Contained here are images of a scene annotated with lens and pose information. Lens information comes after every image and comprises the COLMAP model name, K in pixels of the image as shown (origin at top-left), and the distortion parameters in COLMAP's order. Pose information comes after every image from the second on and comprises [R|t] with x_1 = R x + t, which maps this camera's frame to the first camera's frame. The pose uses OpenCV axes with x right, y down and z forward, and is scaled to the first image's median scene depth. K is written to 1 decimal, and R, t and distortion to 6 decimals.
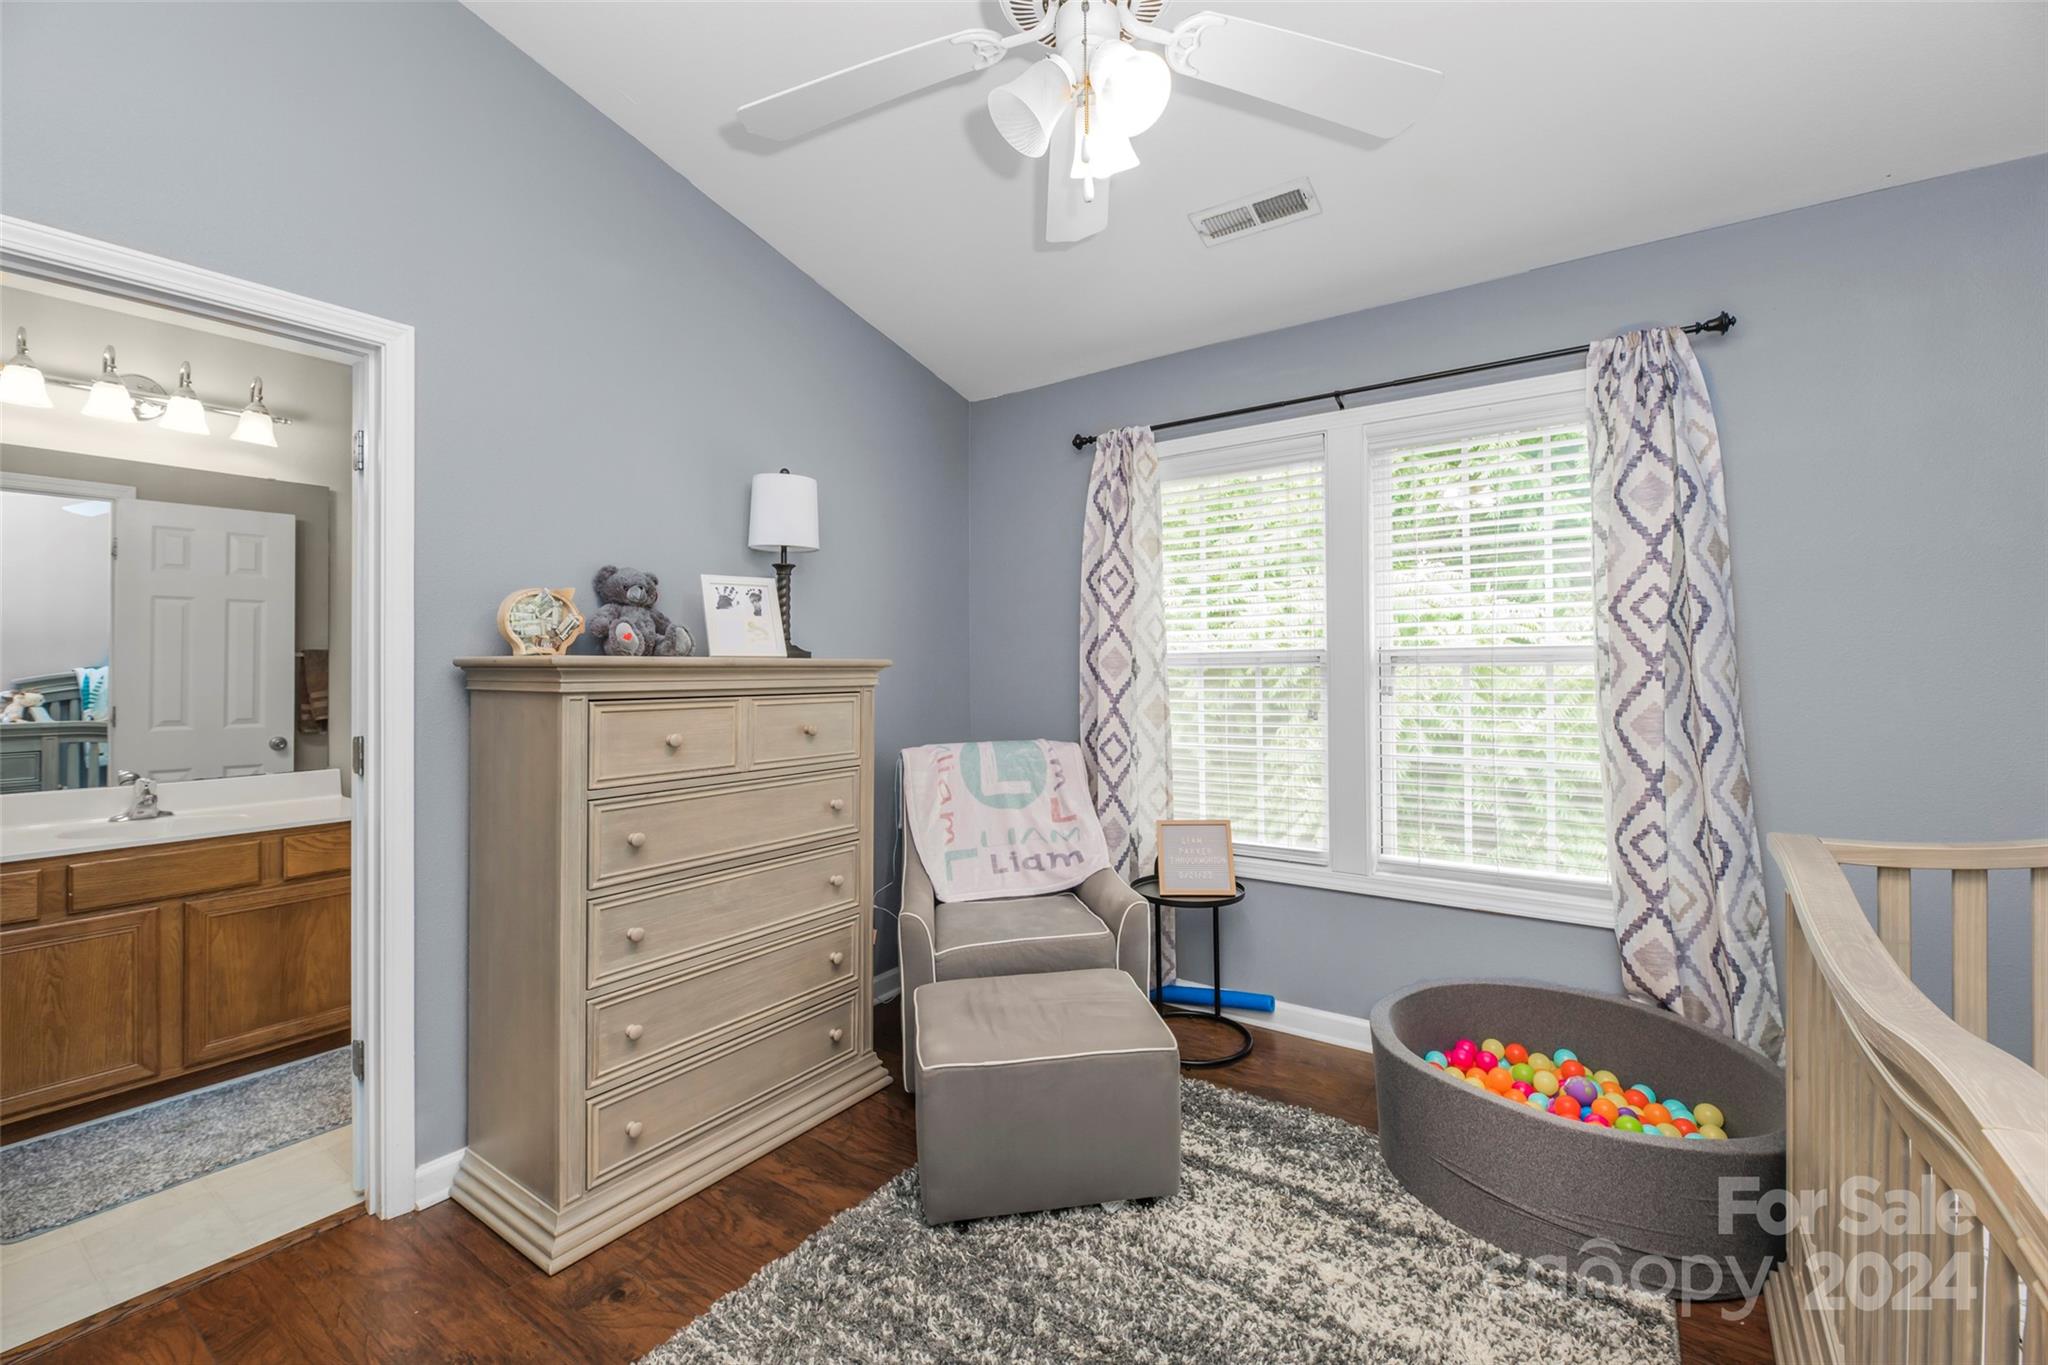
lens RADIAL K [[874.4, 0, 991.7], [0, 874.4, 671.1], [0, 0, 1]] dist [0.002913, -0.005900]
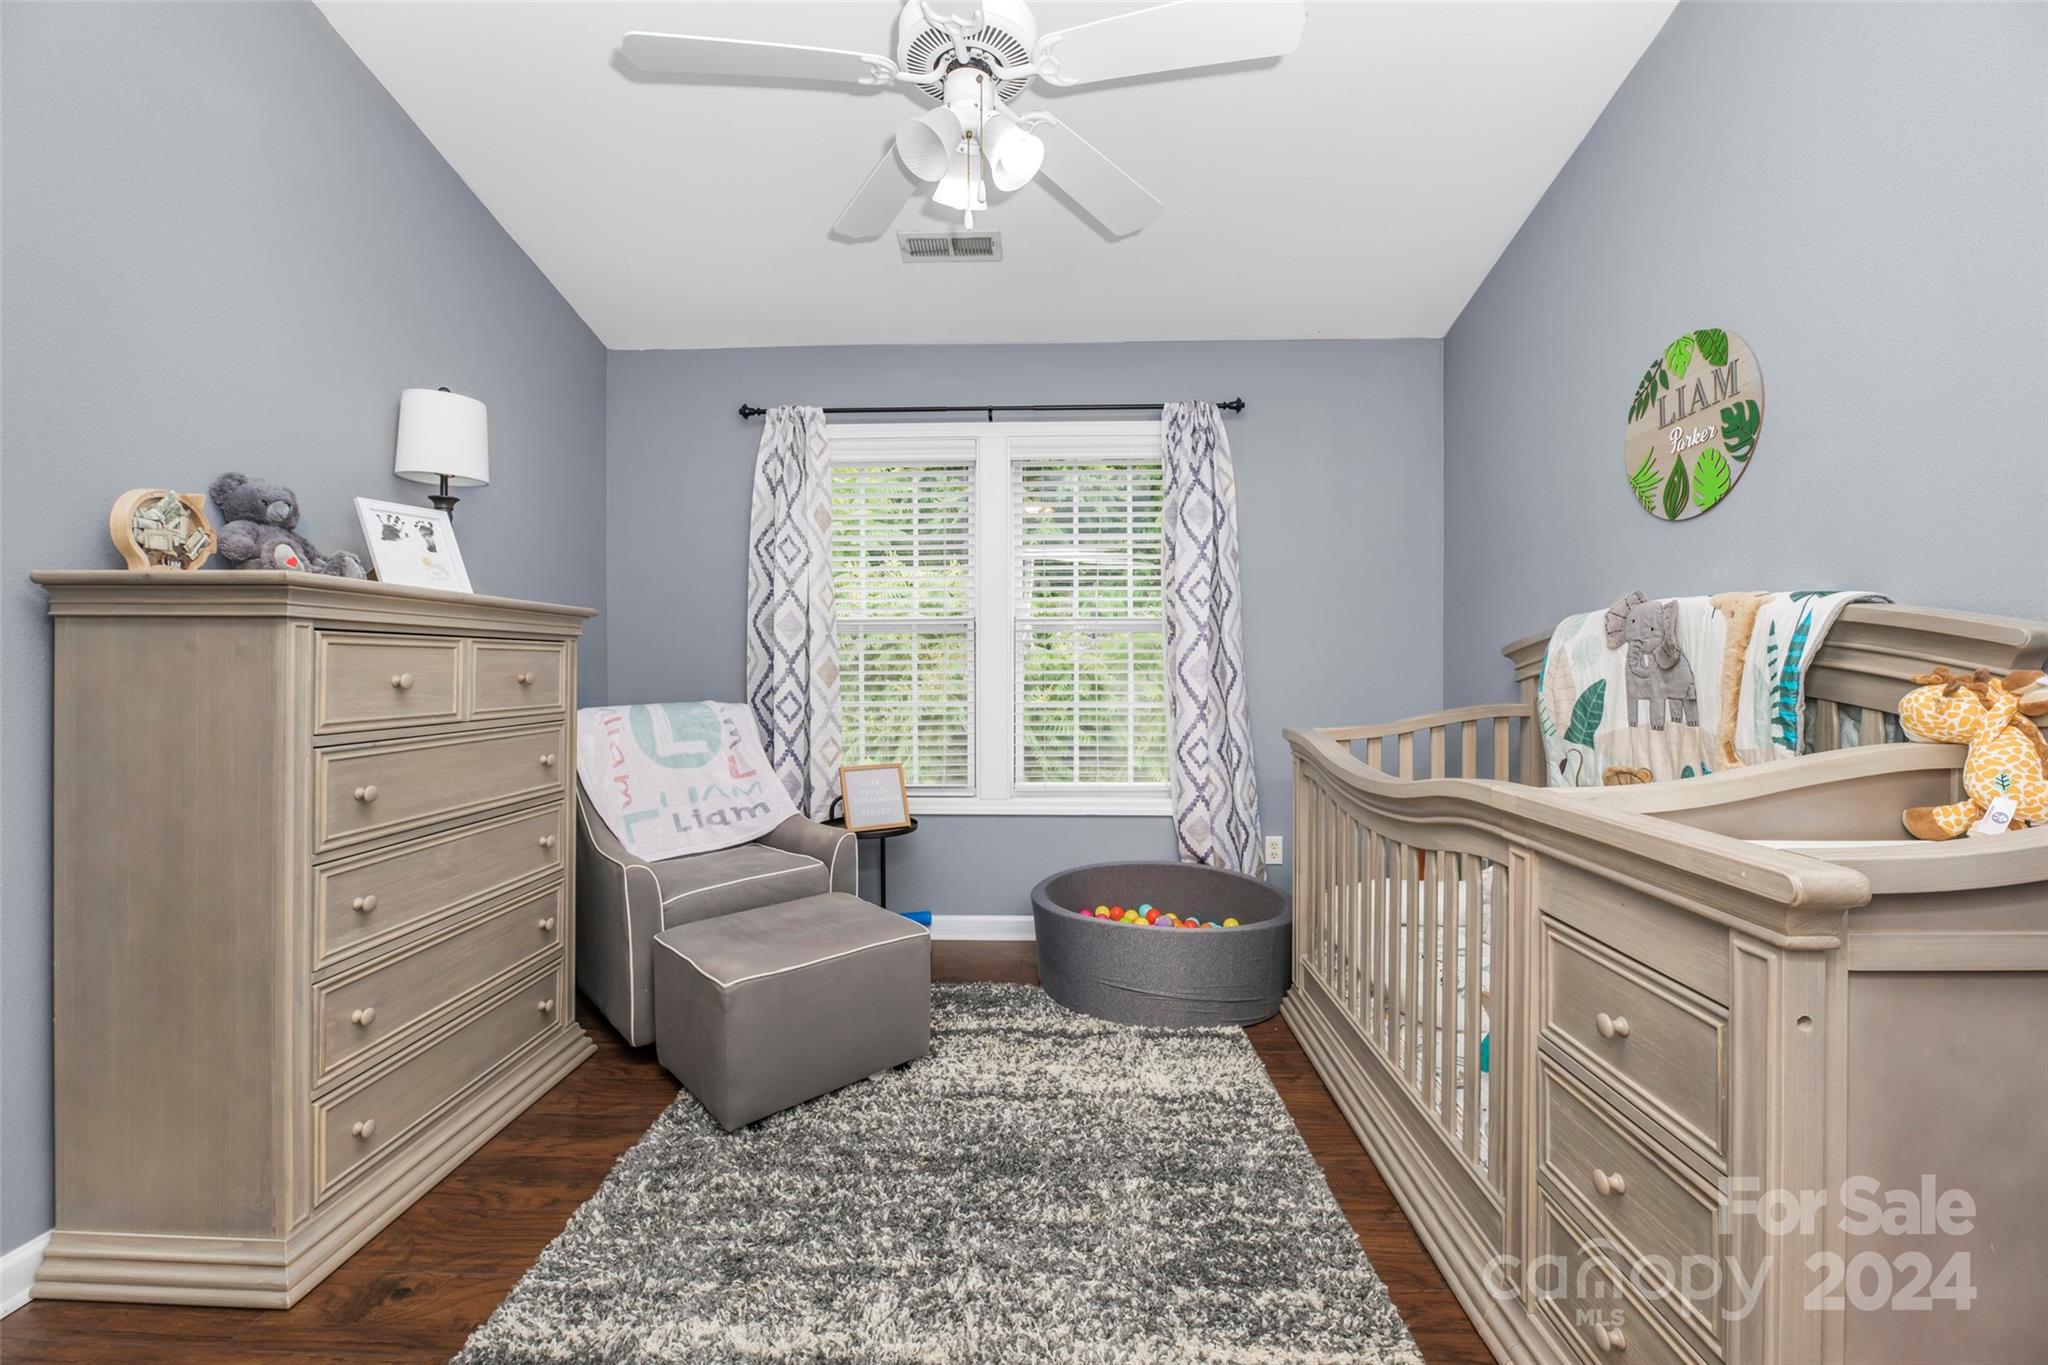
lens RADIAL K [[867.2, 0, 1026.9], [0, 867.2, 676.9], [0, 0, 1]] dist [0.003276, -0.005820]
pose [[0.835273, -0.001491, 0.549834, -0.289935], [-0.006790, 0.999892, 0.013027, 0.053724], [-0.549794, -0.014615, 0.835172, -0.059996]]
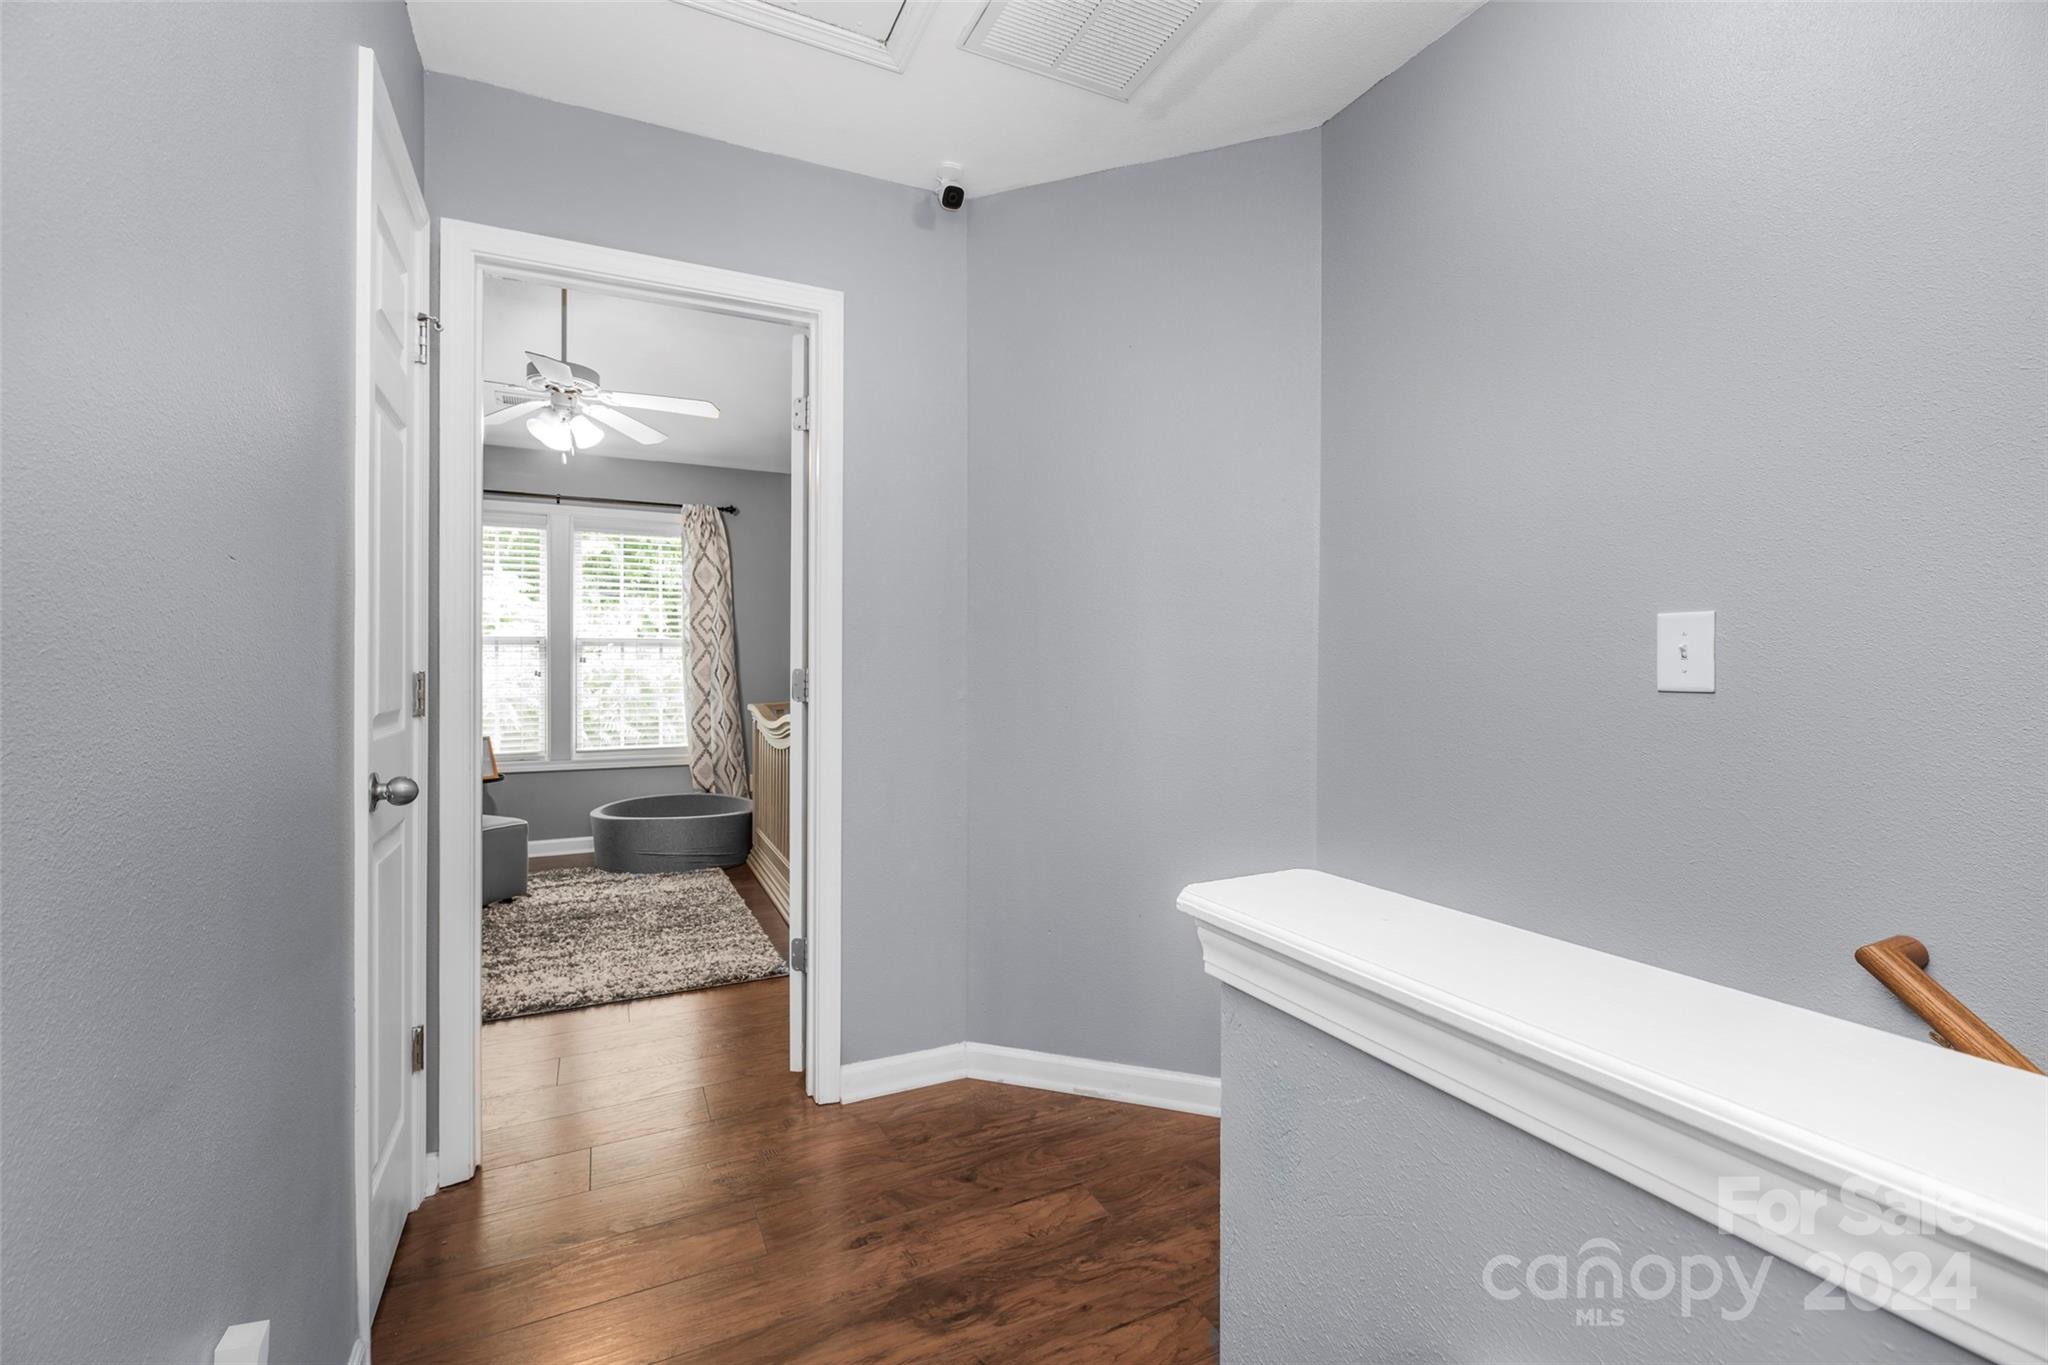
lens RADIAL K [[867.2, 0, 1026.9], [0, 867.2, 676.9], [0, 0, 1]] dist [0.003276, -0.005820]
pose [[0.477967, 0.001649, 0.878376, -0.900442], [-0.012070, 0.999916, 0.004691, 0.050161], [-0.878295, -0.012844, 0.477947, -0.897209]]
